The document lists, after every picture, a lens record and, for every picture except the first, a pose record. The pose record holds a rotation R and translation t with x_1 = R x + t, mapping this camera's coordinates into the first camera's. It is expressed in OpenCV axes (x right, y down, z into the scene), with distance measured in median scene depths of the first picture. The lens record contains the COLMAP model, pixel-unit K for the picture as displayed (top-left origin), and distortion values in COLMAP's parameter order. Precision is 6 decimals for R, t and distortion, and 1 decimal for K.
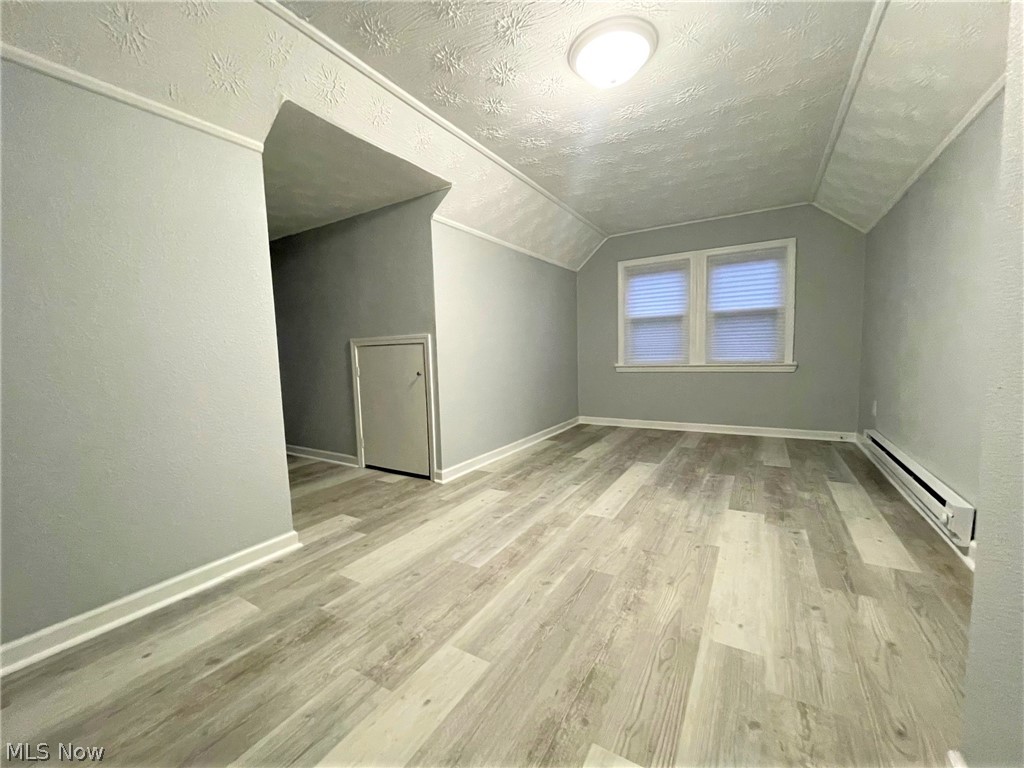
lens RADIAL K [[412.3, 0, 511.0], [0, 412.3, 385.6], [0, 0, 1]] dist [-0.001104, -0.000718]
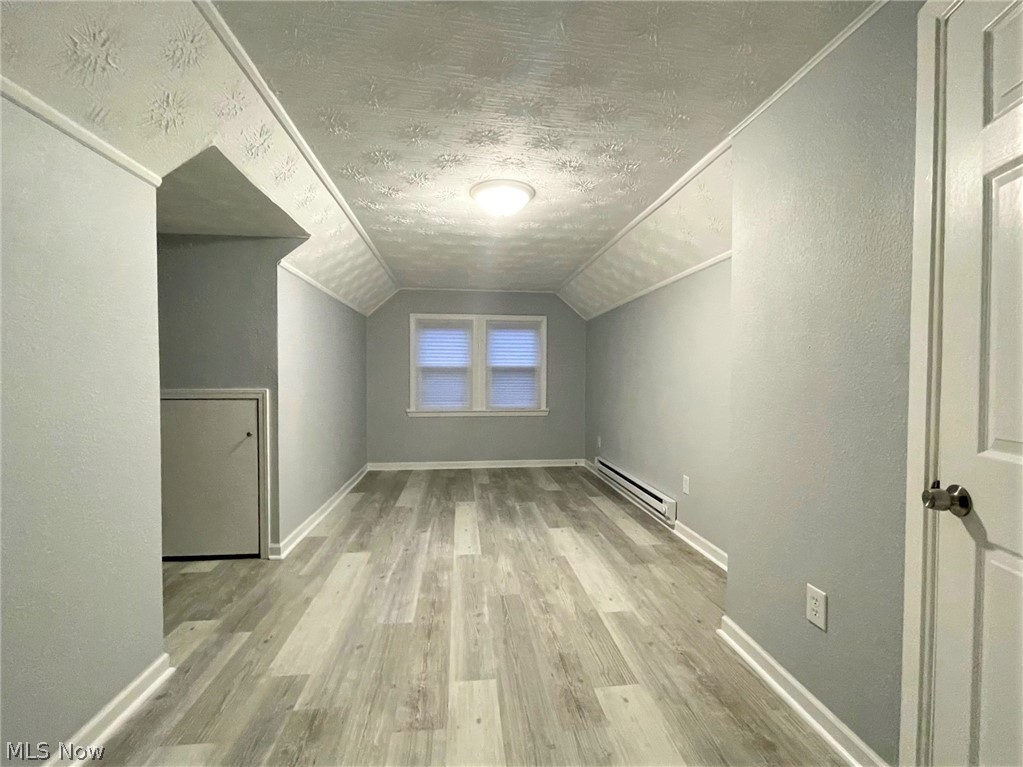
lens RADIAL K [[443.8, 0, 510.2], [0, 443.8, 384.2], [0, 0, 1]] dist [0.003410, -0.000130]
pose [[0.793112, 0.020348, 0.608736, -0.453026], [0.025647, 0.997440, -0.066756, -0.071982], [-0.608536, 0.068558, 0.790559, -0.088731]]
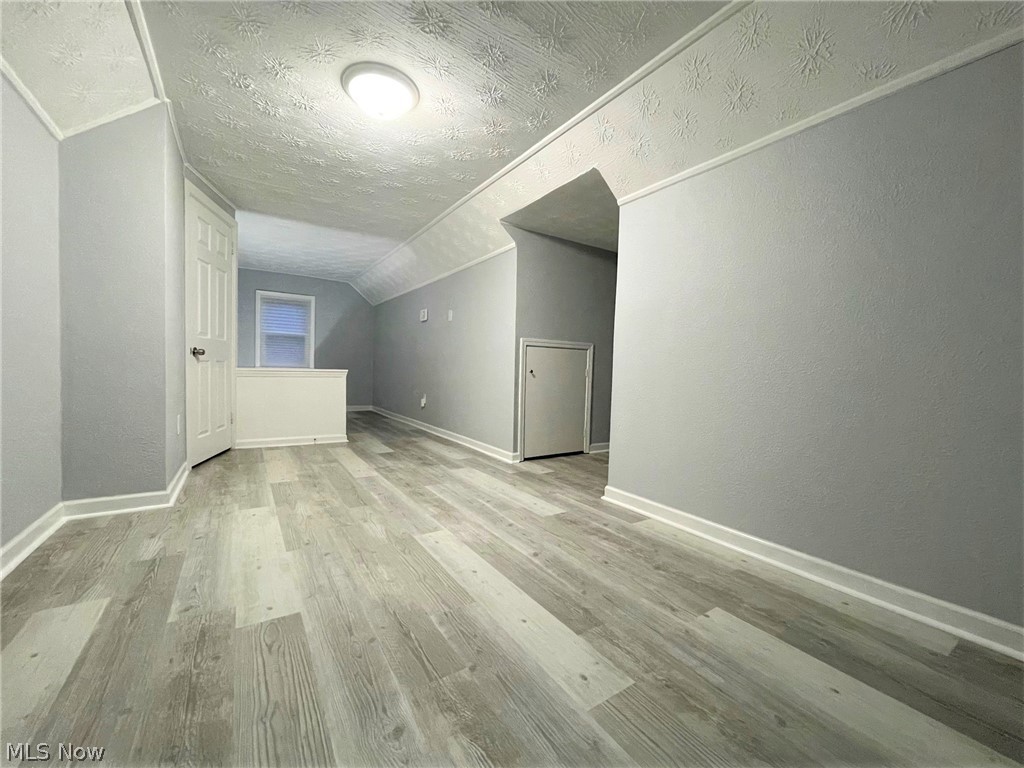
lens RADIAL K [[412.3, 0, 515.9], [0, 412.3, 384.2], [0, 0, 1]] dist [-0.001104, -0.000718]
pose [[-0.424971, 0.051729, -0.903727, 0.897375], [-0.093346, 0.990539, 0.100593, -0.104456], [0.900381, 0.127108, -0.416122, 1.461673]]
